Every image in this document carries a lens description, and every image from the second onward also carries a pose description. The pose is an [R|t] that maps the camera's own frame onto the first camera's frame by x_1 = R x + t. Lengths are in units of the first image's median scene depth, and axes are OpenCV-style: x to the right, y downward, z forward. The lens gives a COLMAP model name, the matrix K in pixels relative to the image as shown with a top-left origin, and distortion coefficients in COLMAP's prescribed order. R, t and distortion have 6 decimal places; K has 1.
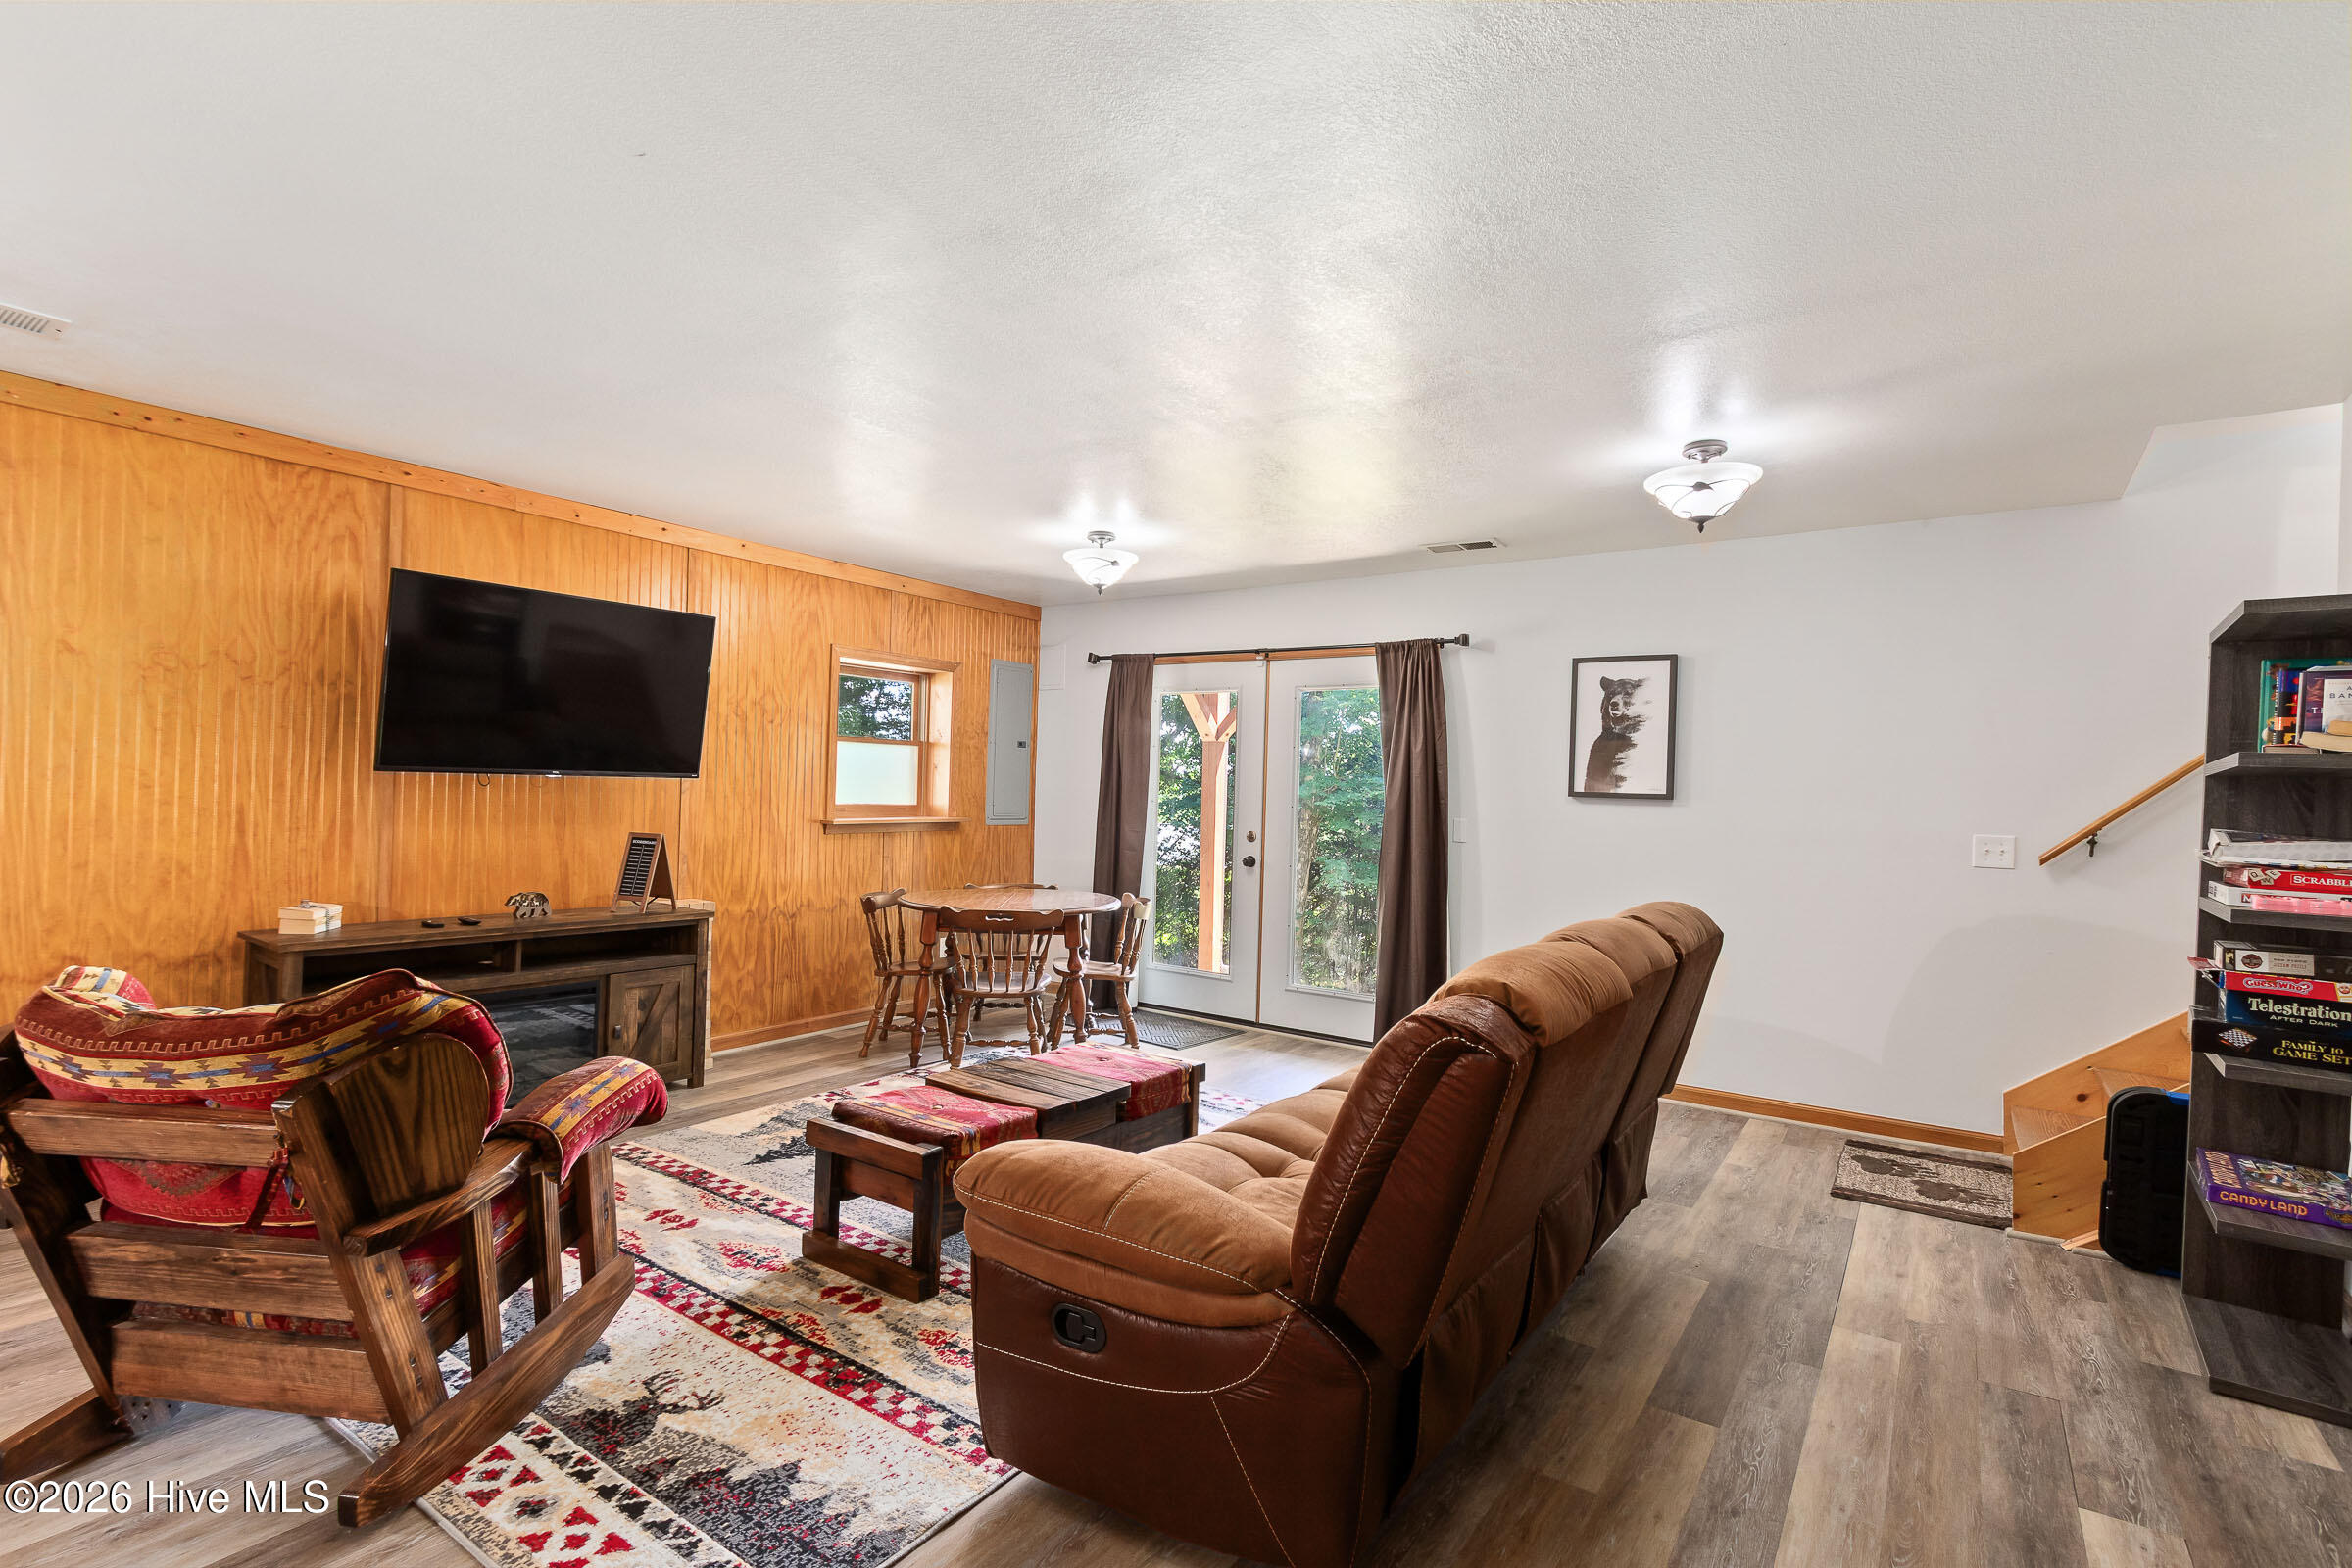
lens RADIAL K [[1118.3, 0, 1146.1], [0, 1118.3, 770.3], [0, 0, 1]] dist [0.000326, -0.000441]
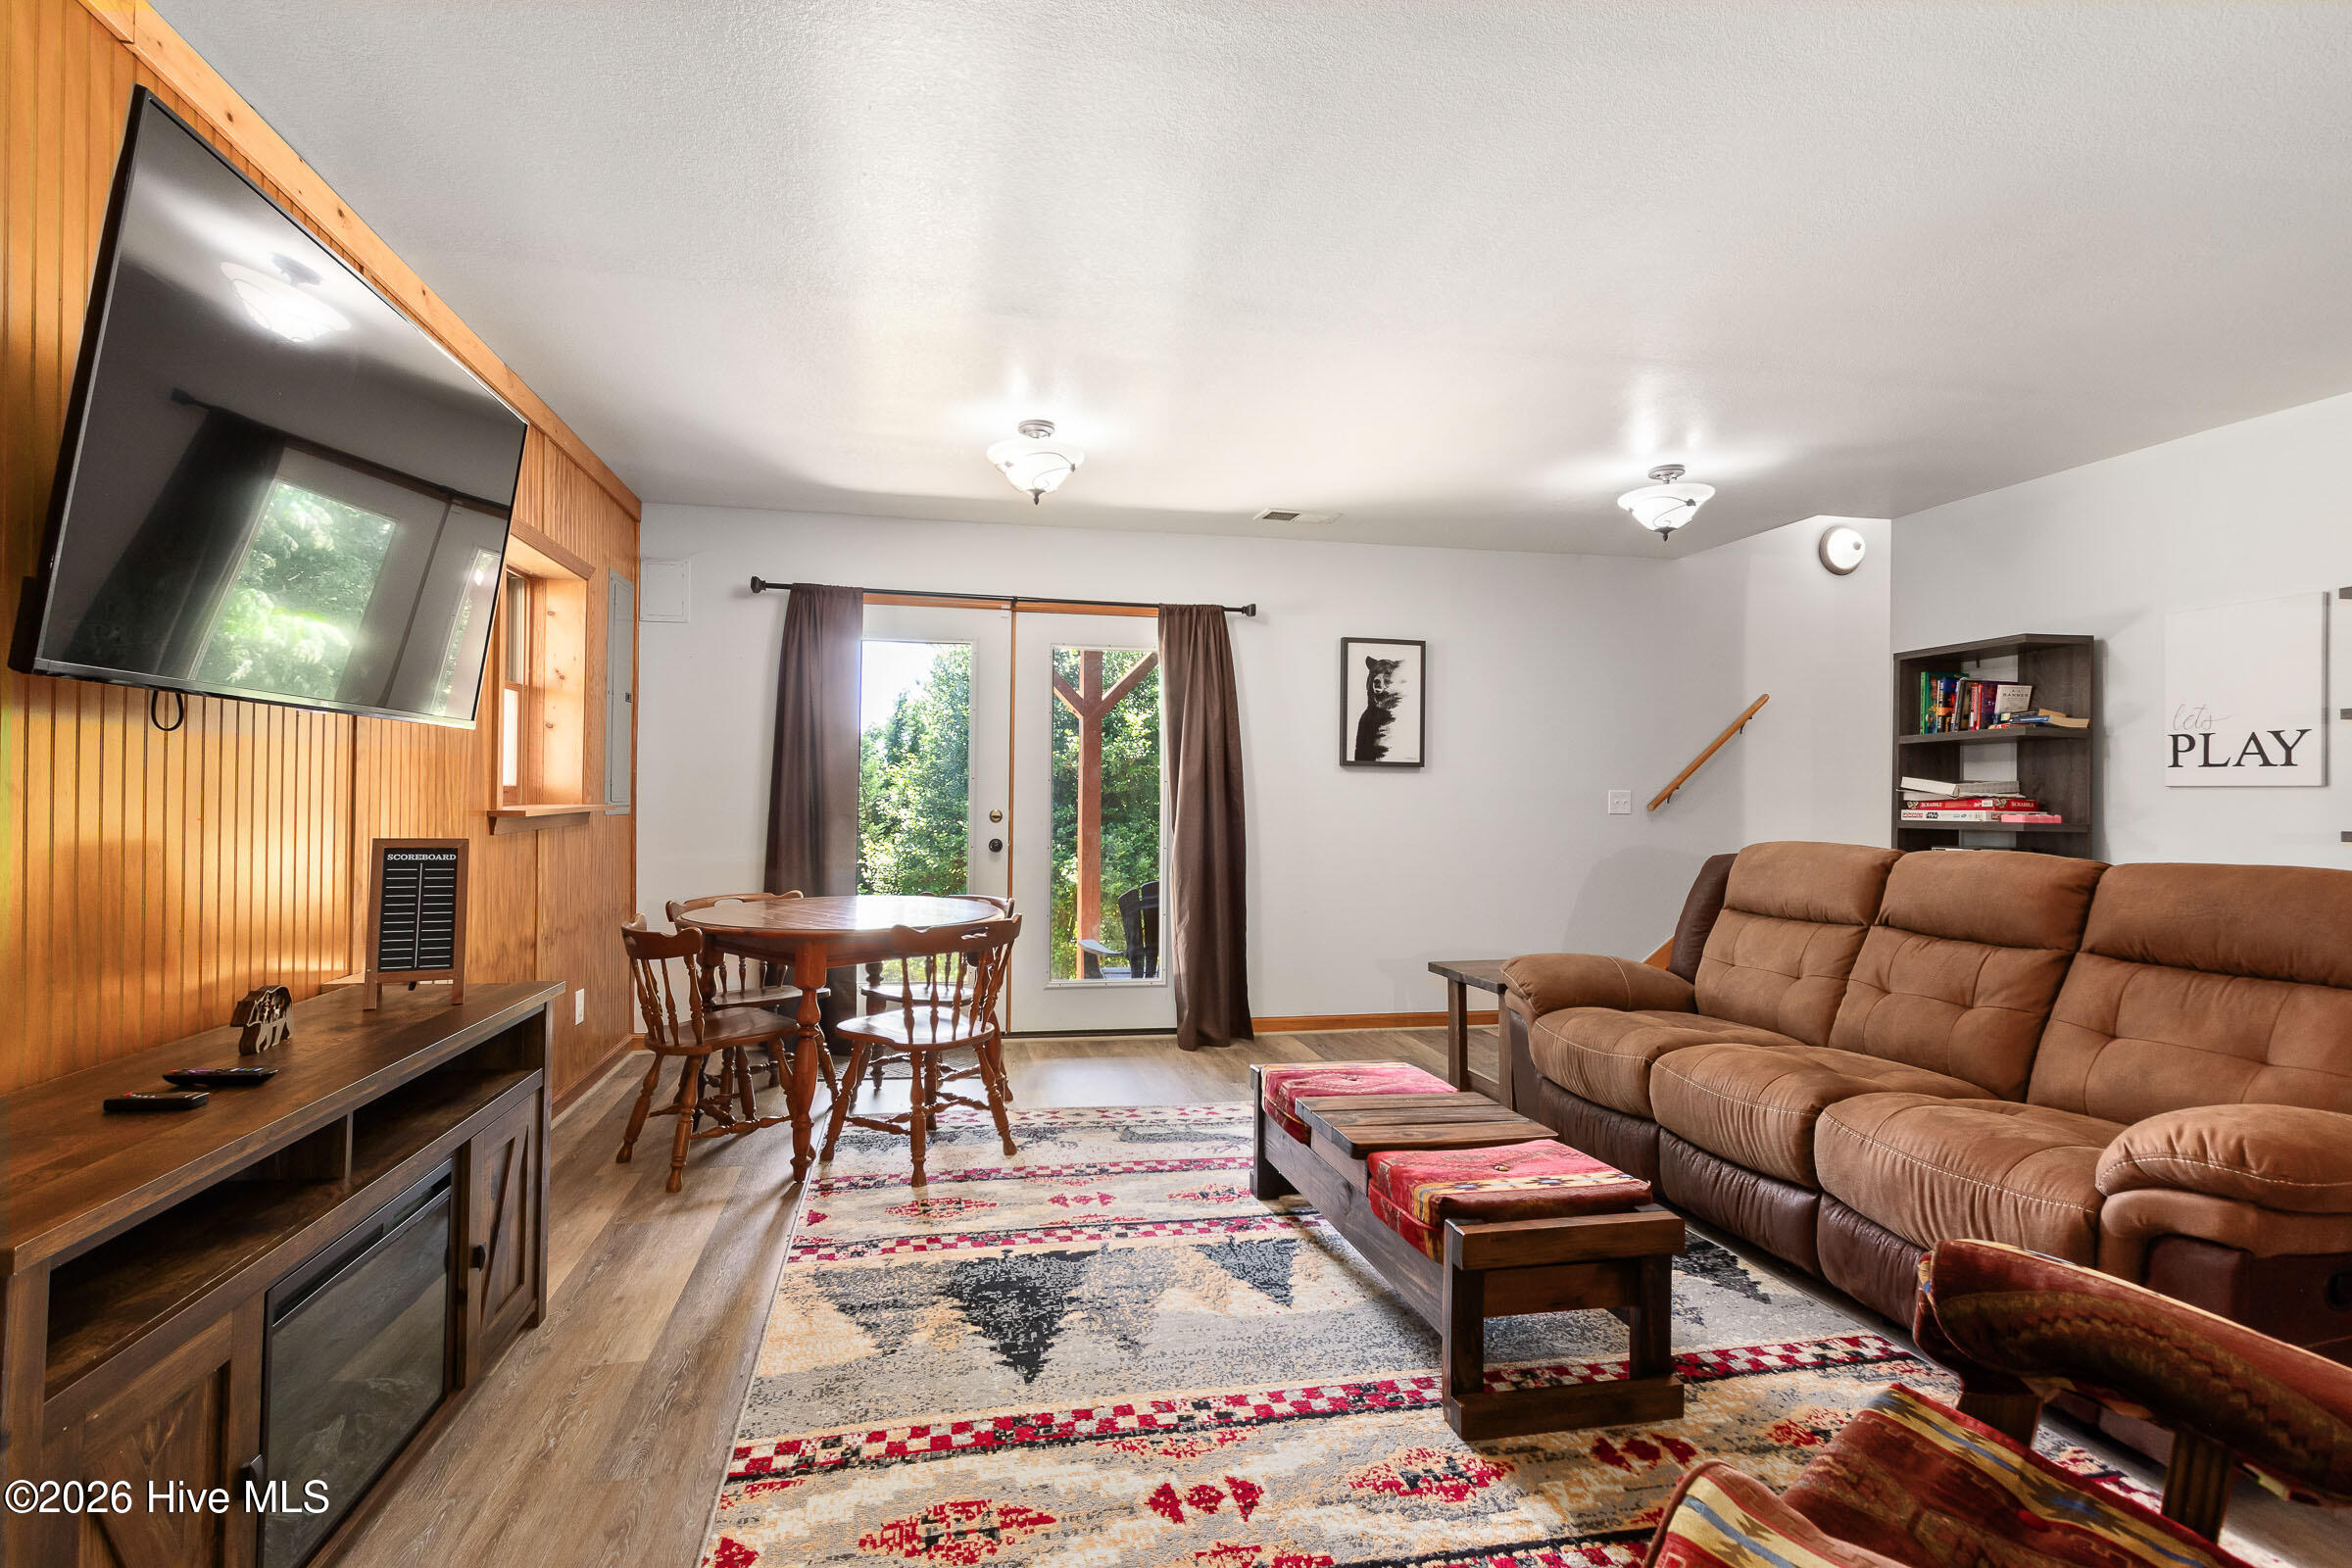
lens RADIAL K [[1118.3, 0, 1146.1], [0, 1118.3, 770.3], [0, 0, 1]] dist [0.000326, -0.000441]
pose [[0.686937, -0.004625, 0.726703, -0.552358], [-0.004171, 0.999938, 0.010307, 0.018310], [-0.726705, -0.010112, 0.686875, 0.412461]]
